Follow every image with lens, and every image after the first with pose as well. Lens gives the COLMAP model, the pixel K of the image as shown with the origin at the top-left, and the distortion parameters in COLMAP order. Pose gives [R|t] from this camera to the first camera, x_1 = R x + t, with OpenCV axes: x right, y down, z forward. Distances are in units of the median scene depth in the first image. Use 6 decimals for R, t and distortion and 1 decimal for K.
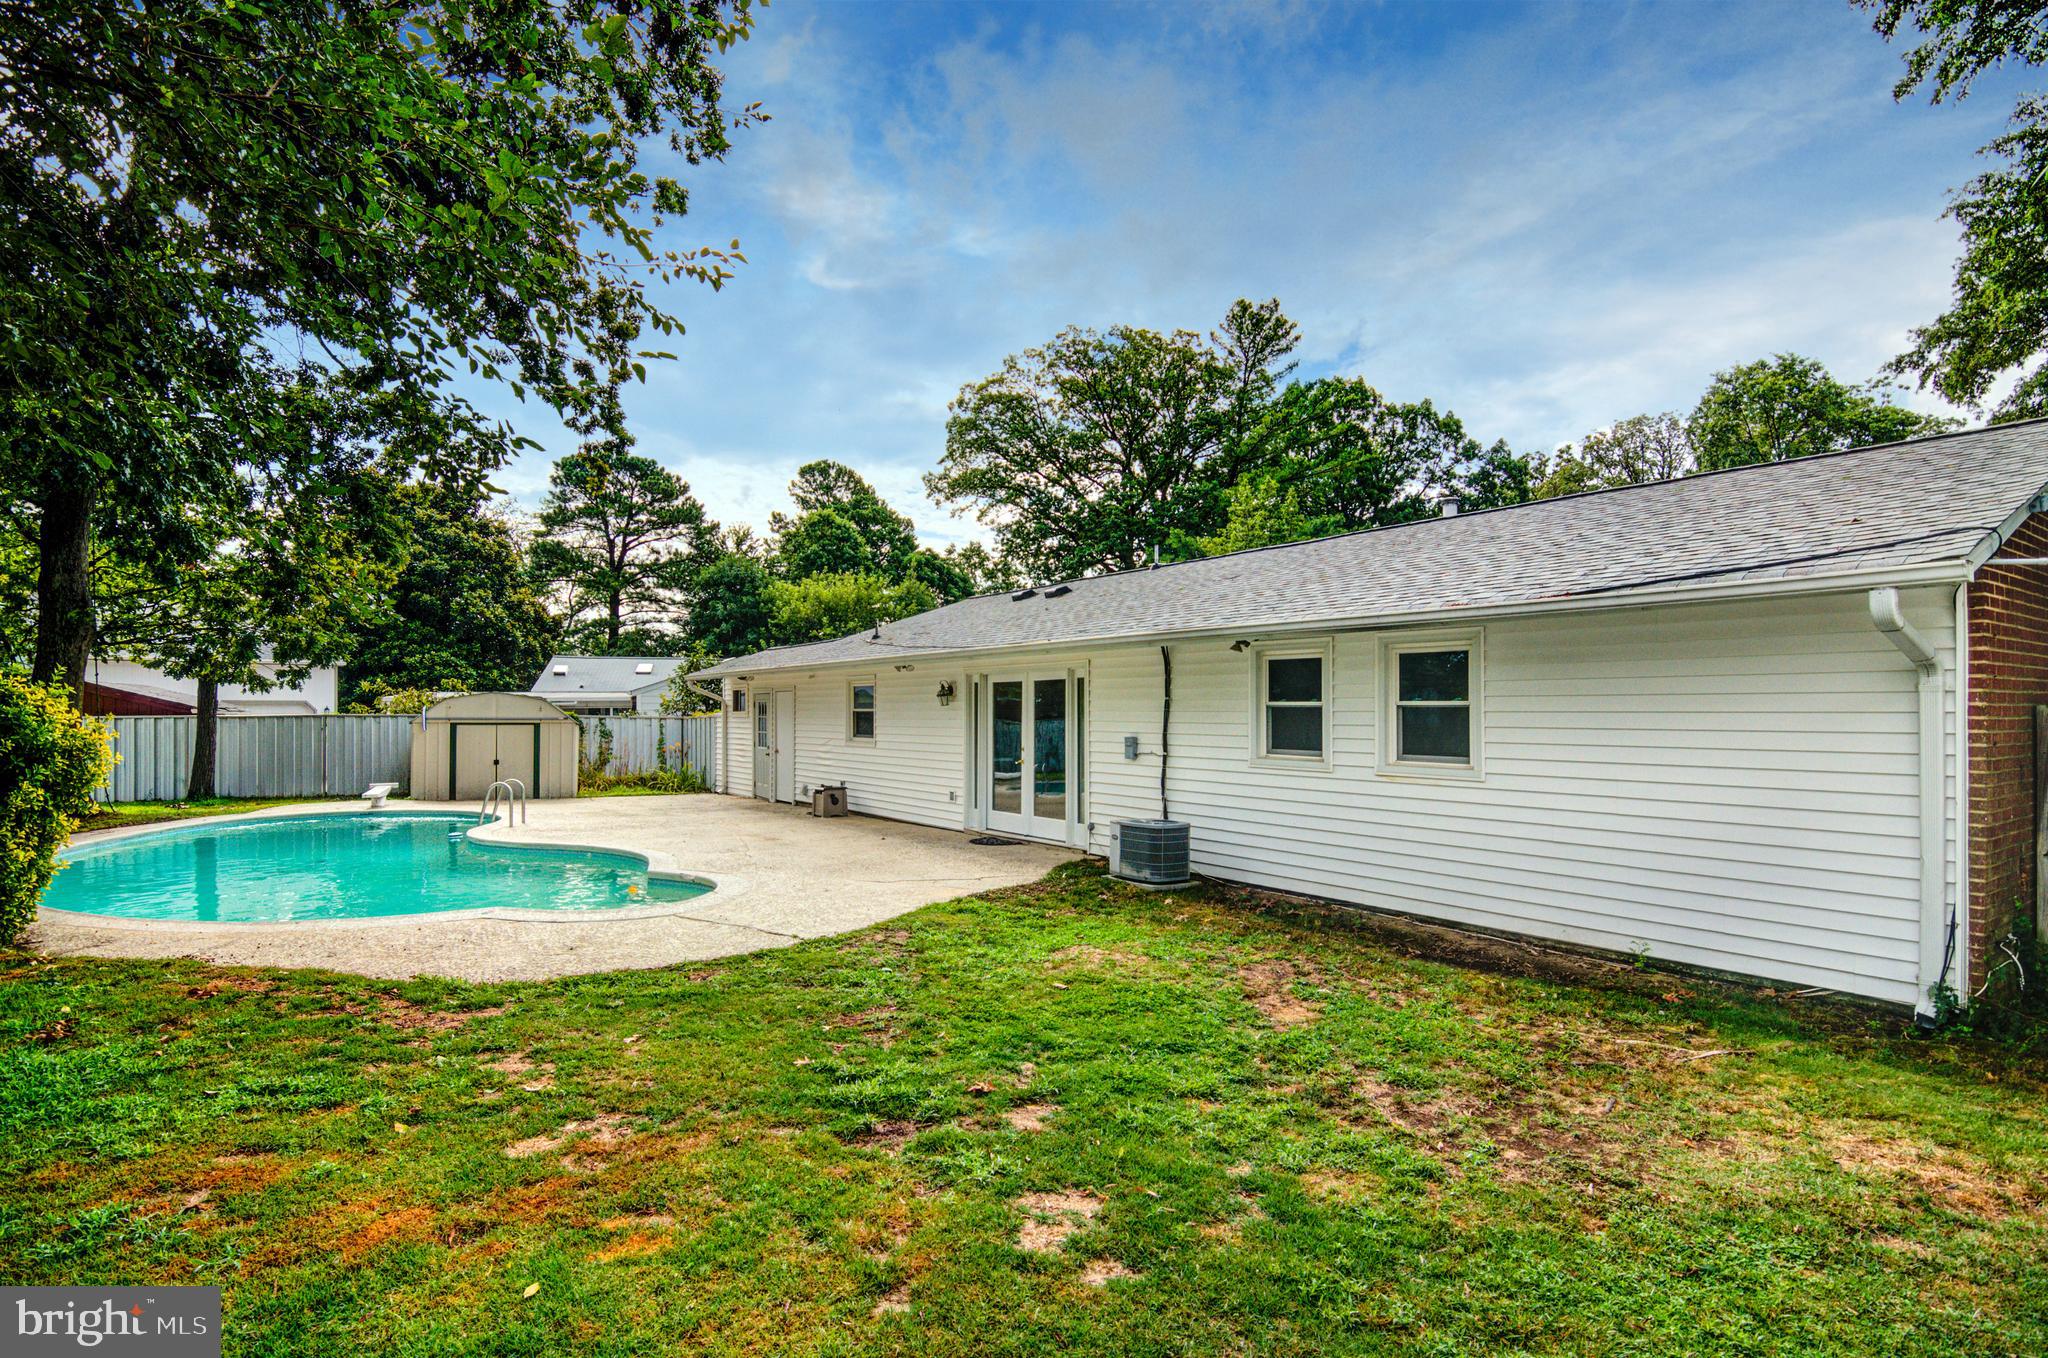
lens RADIAL K [[1004.2, 0, 1002.7], [0, 1004.2, 686.5], [0, 0, 1]] dist [0.004685, -0.010600]
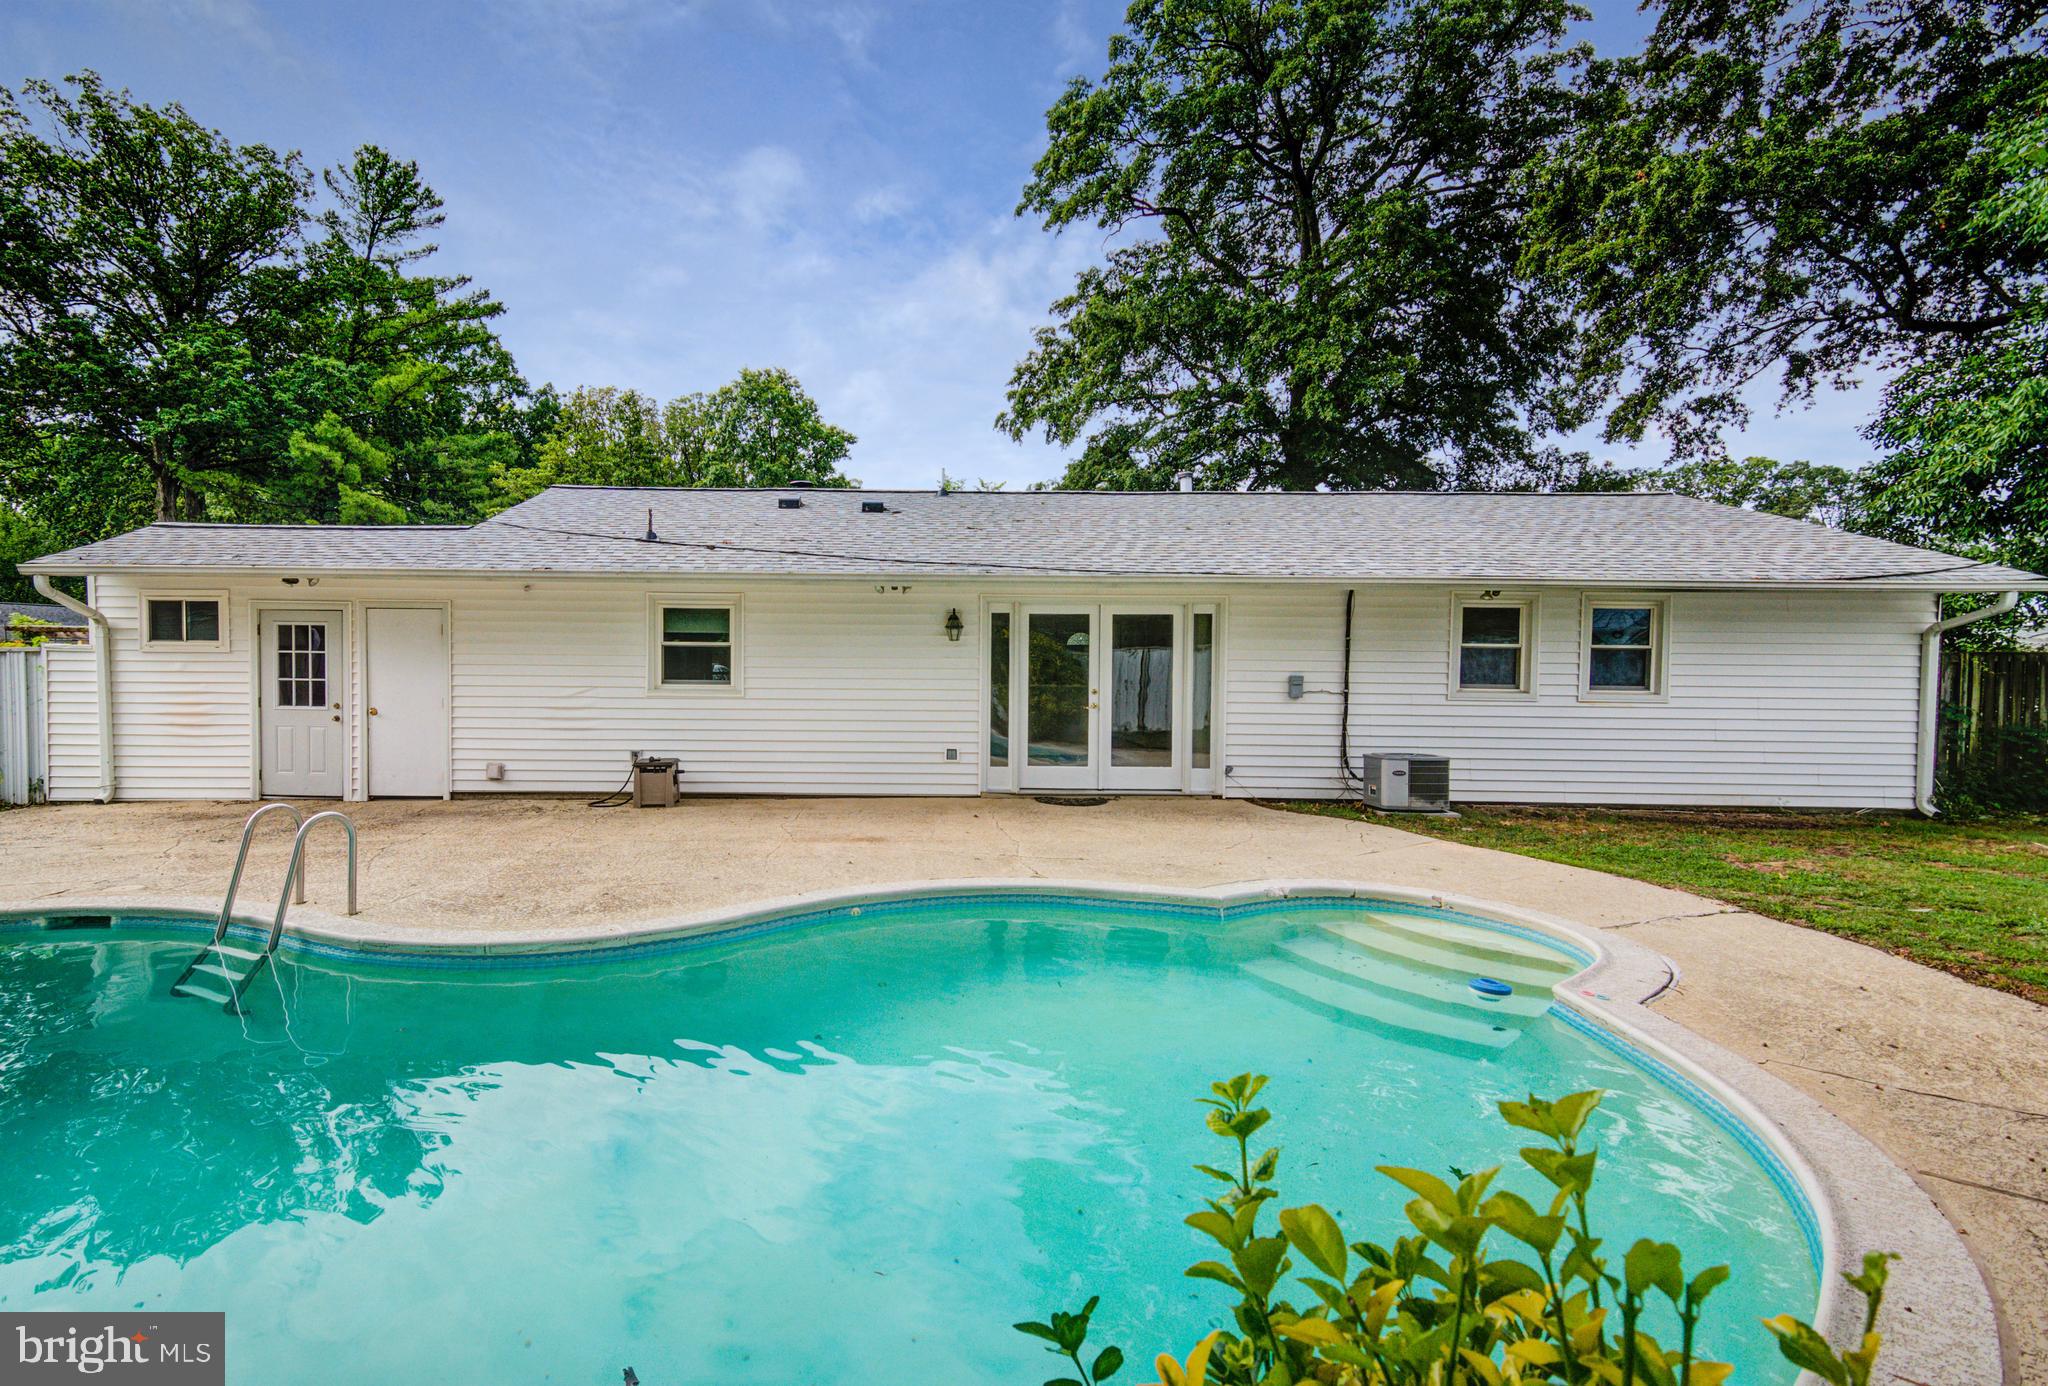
lens RADIAL K [[1023.3, 0, 848.4], [0, 1023.3, 669.3], [0, 0, 1]] dist [0.032256, 0.000434]
pose [[0.576029, -0.007324, 0.817396, -0.978119], [-0.027892, 0.999201, 0.028608, 0.026186], [-0.816953, -0.039278, 0.575365, 0.767042]]
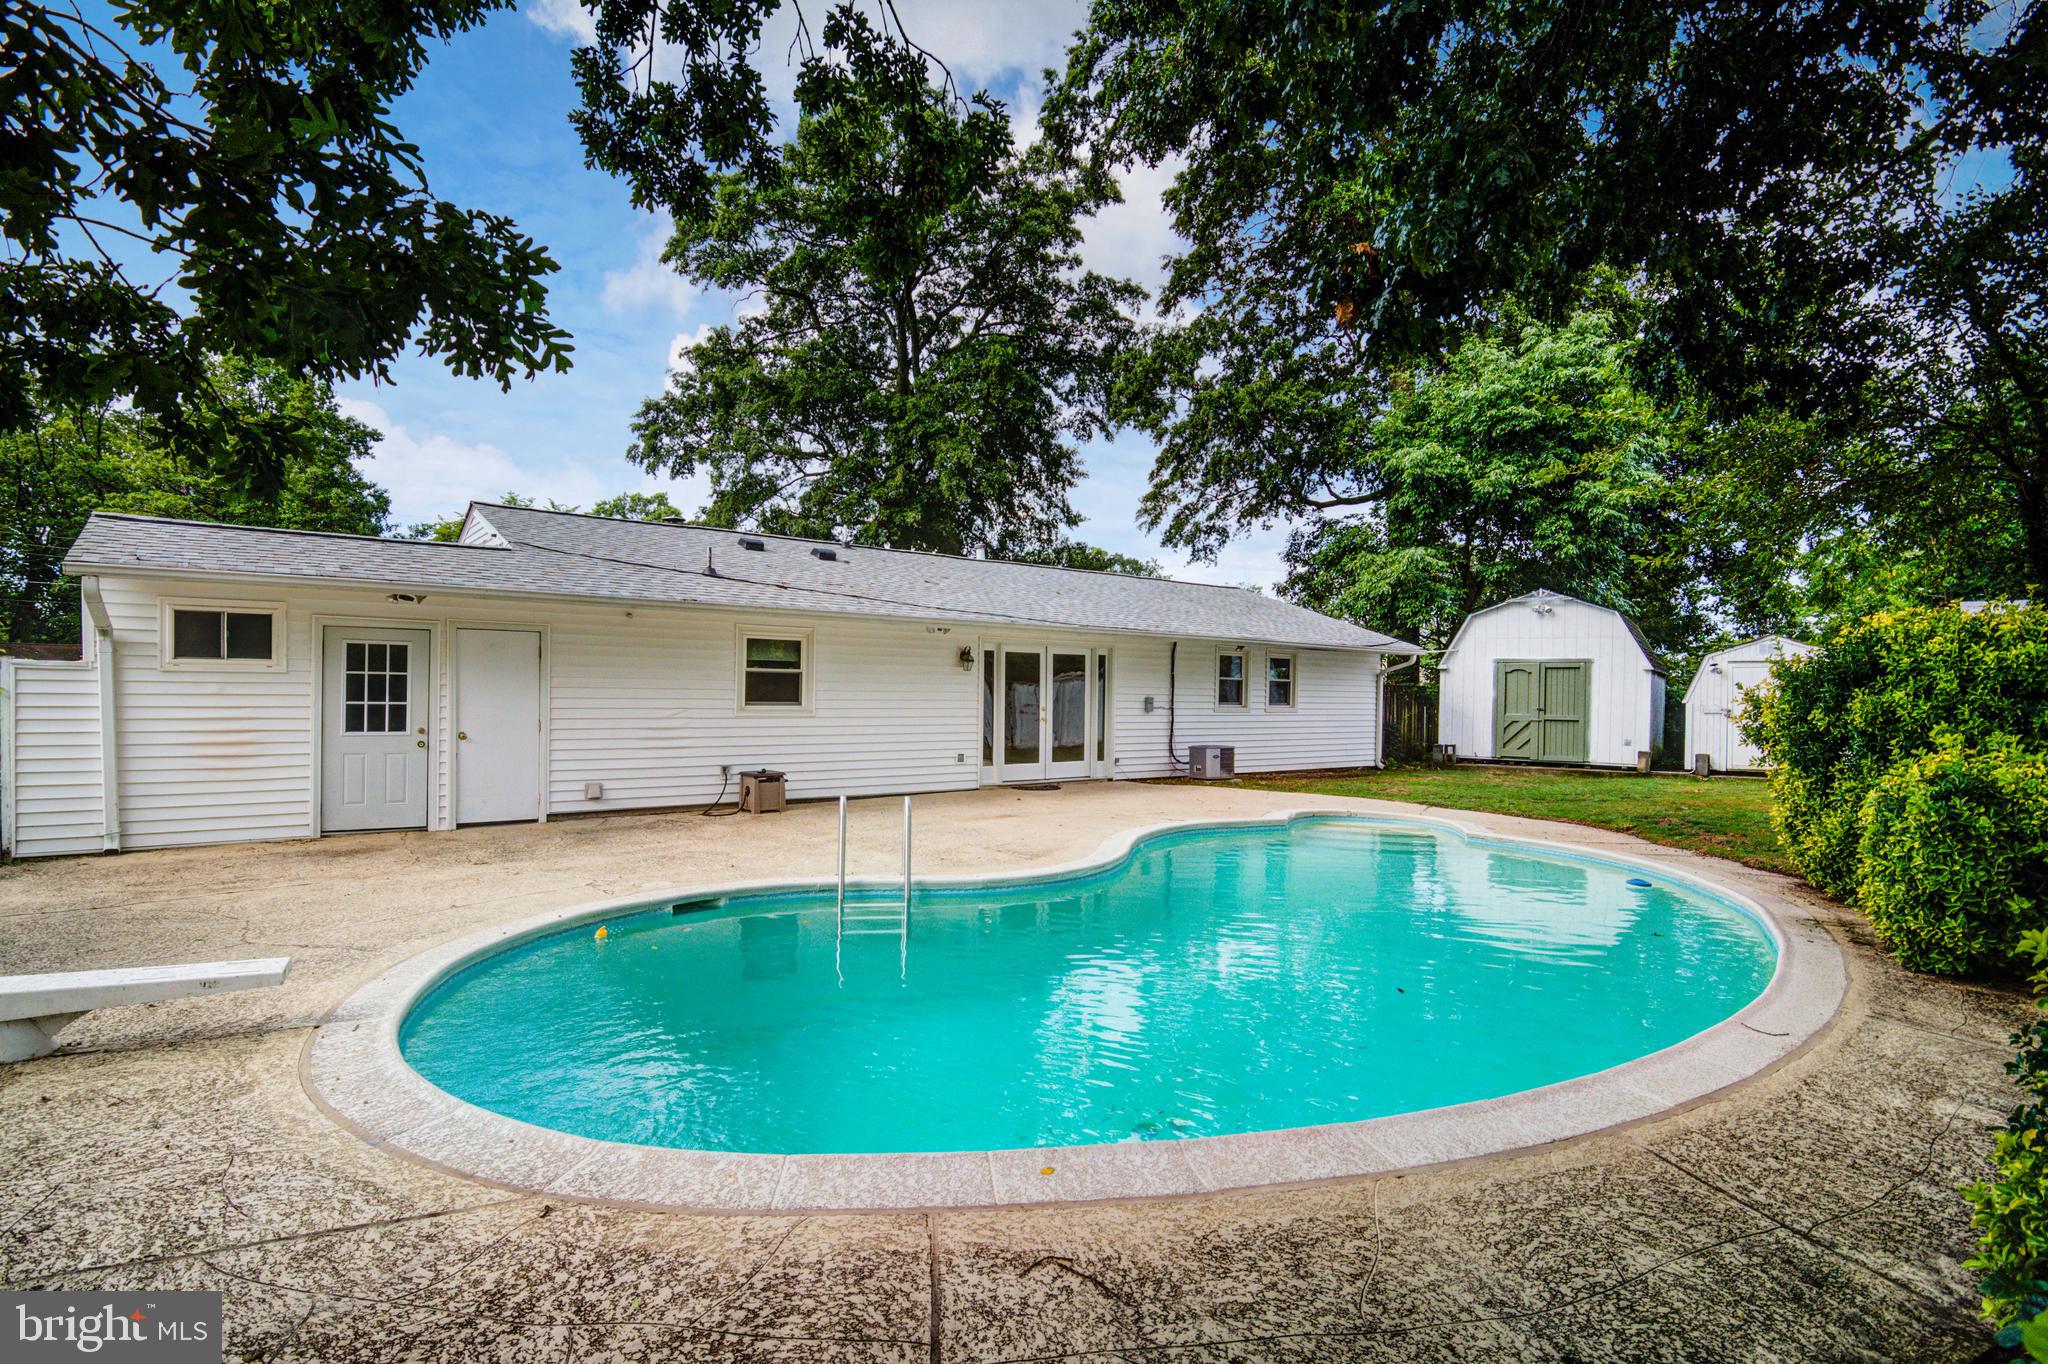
lens RADIAL K [[1004.2, 0, 1002.7], [0, 1004.2, 689.5], [0, 0, 1]] dist [0.004685, -0.010600]
pose [[-0.032270, 0.000524, 0.999479, -1.403164], [-0.037789, 0.999284, -0.001744, 0.048888], [-0.998765, -0.037826, -0.032227, 1.269397]]
